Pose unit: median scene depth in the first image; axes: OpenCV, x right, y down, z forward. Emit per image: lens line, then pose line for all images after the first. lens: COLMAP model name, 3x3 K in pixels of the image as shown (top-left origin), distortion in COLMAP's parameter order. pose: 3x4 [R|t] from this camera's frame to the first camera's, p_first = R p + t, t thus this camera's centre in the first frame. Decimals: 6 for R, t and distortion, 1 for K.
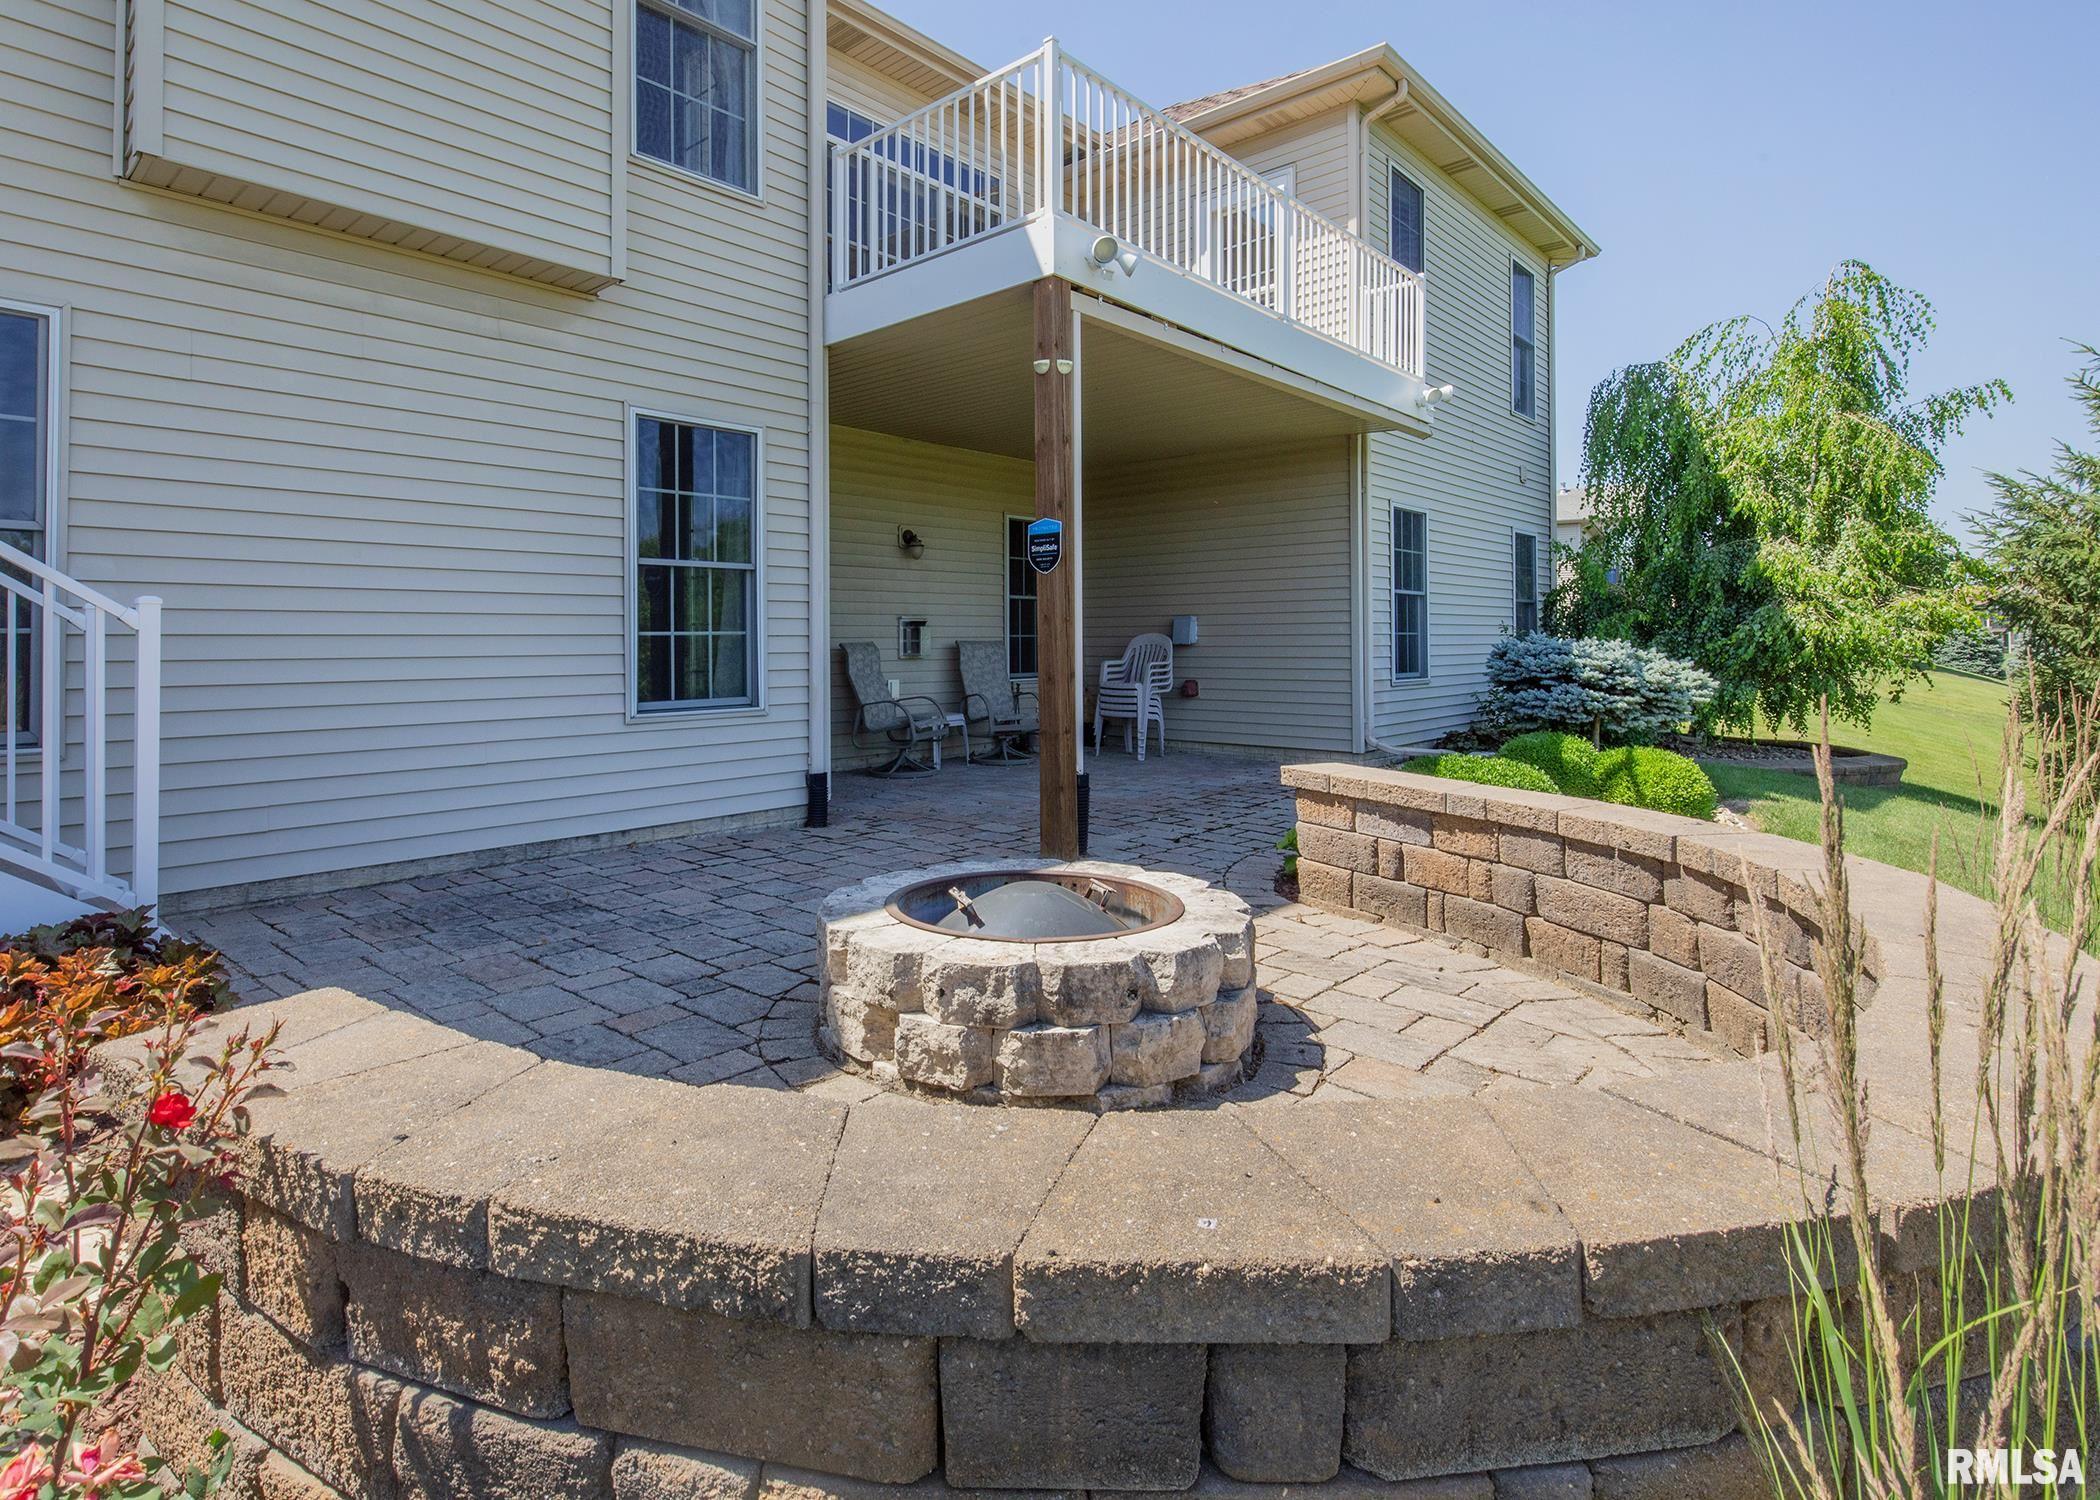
lens RADIAL K [[1048.1, 0, 1044.4], [0, 1048.1, 641.5], [0, 0, 1]] dist [0.001557, 0.000034]
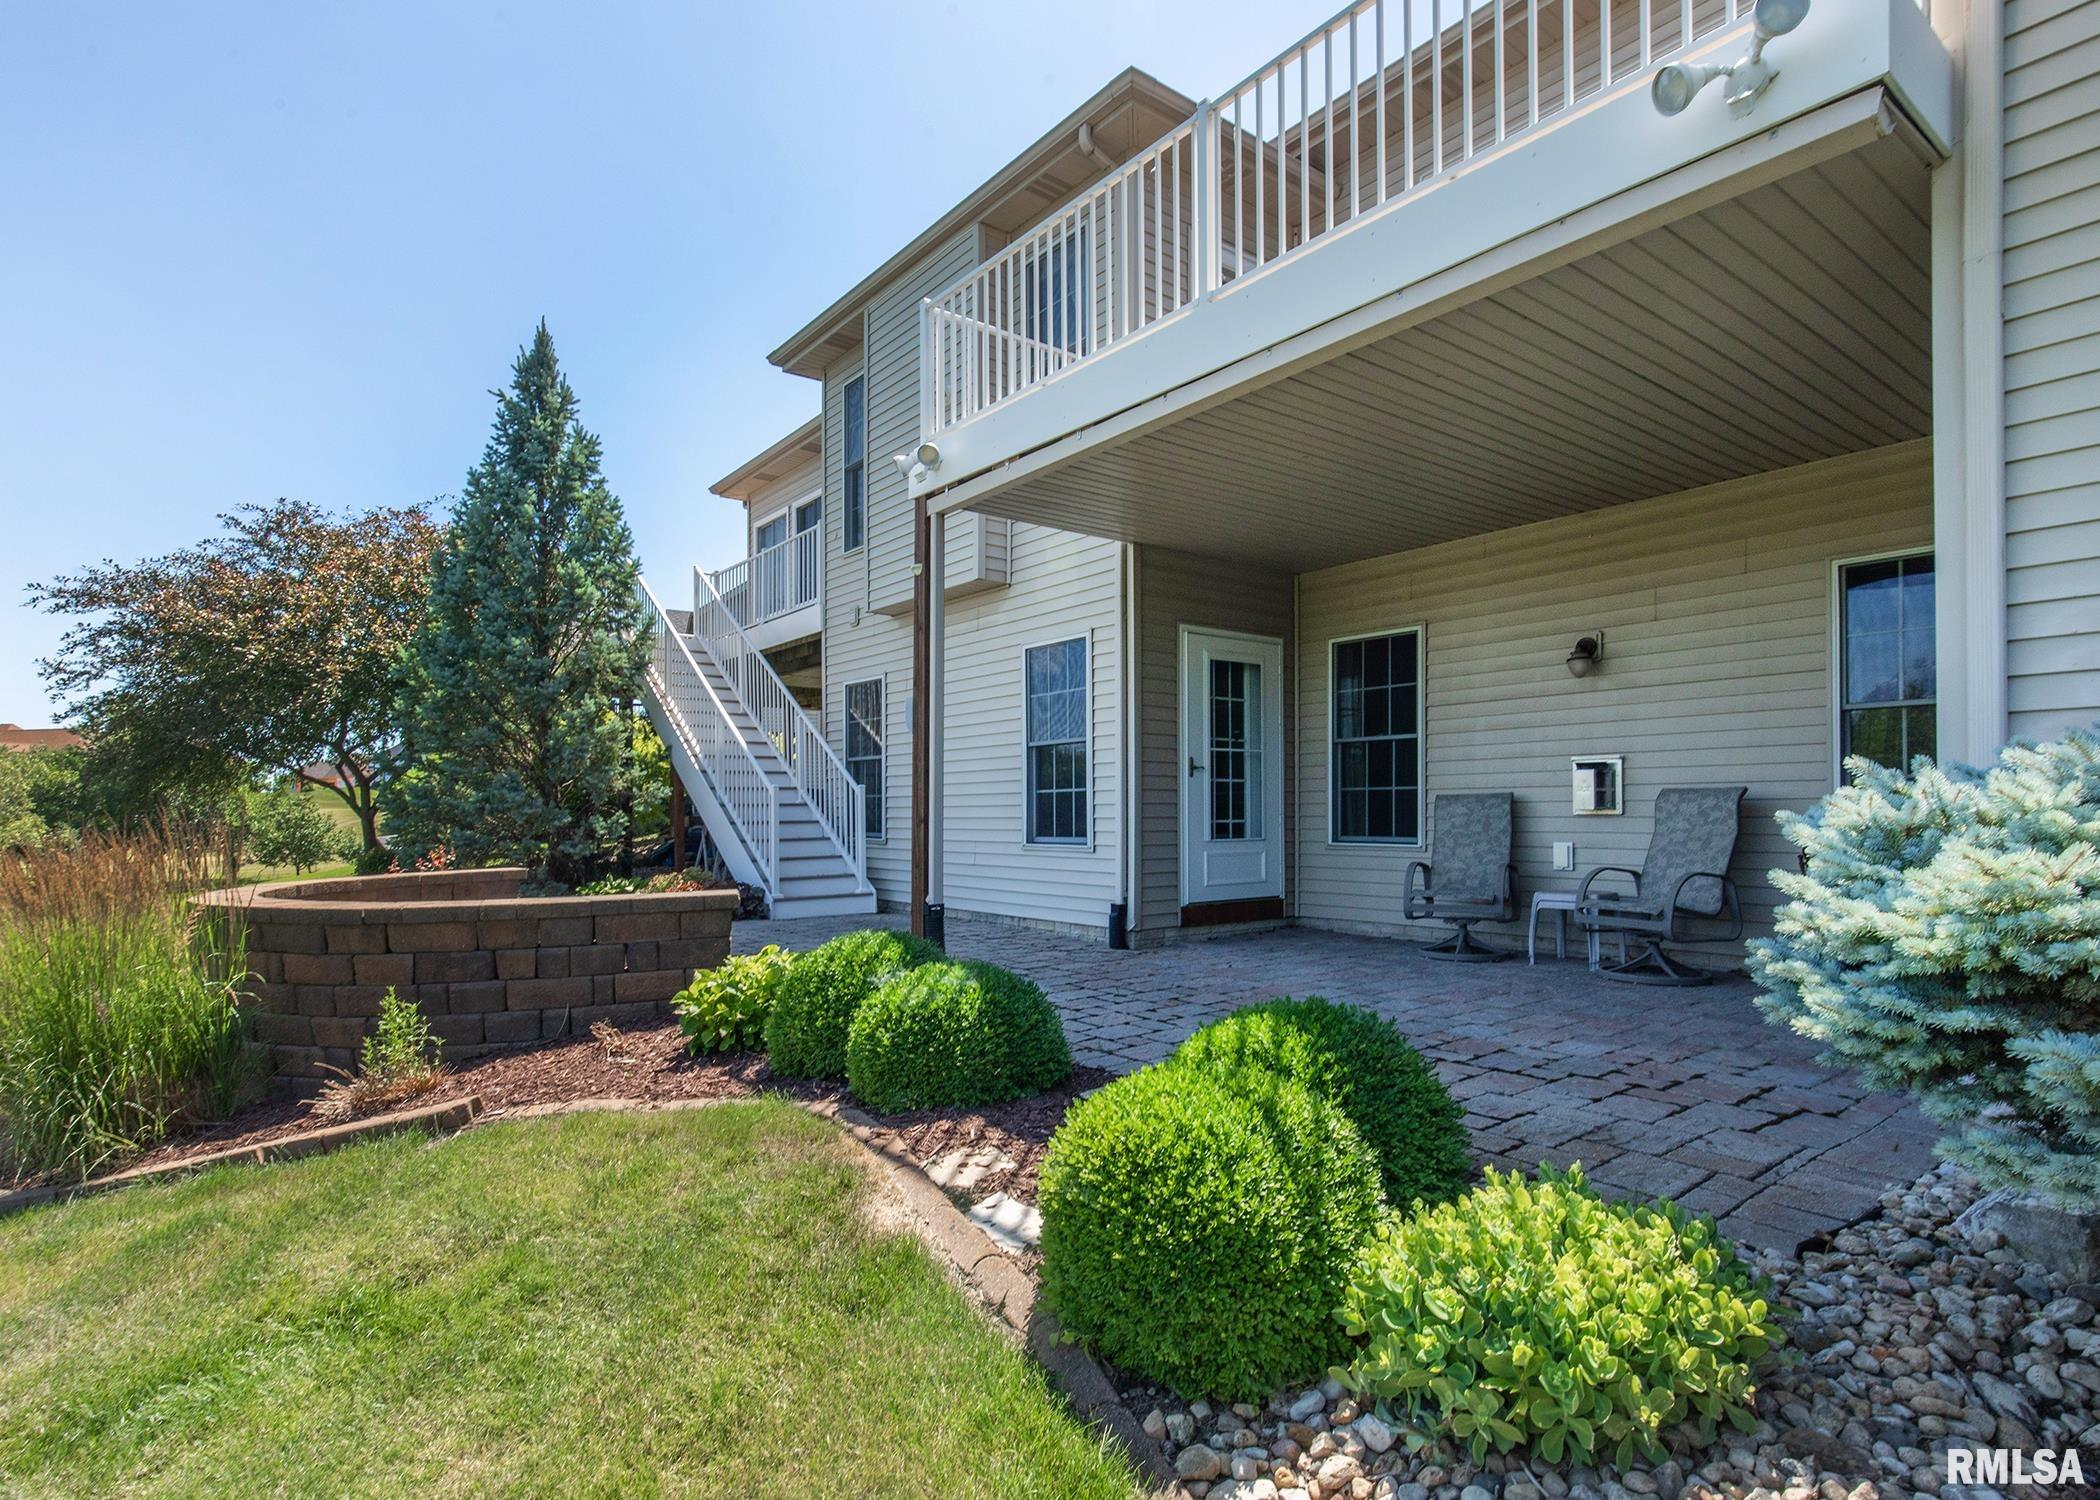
lens RADIAL K [[1121.7, 0, 1044.4], [0, 1121.7, 817.5], [0, 0, 1]] dist [-0.032004, 0.000161]
pose [[-0.192028, 0.009826, -0.981340, 1.130328], [0.006819, 0.999939, 0.008678, 0.014395], [0.981366, -0.005025, -0.192084, 1.238877]]
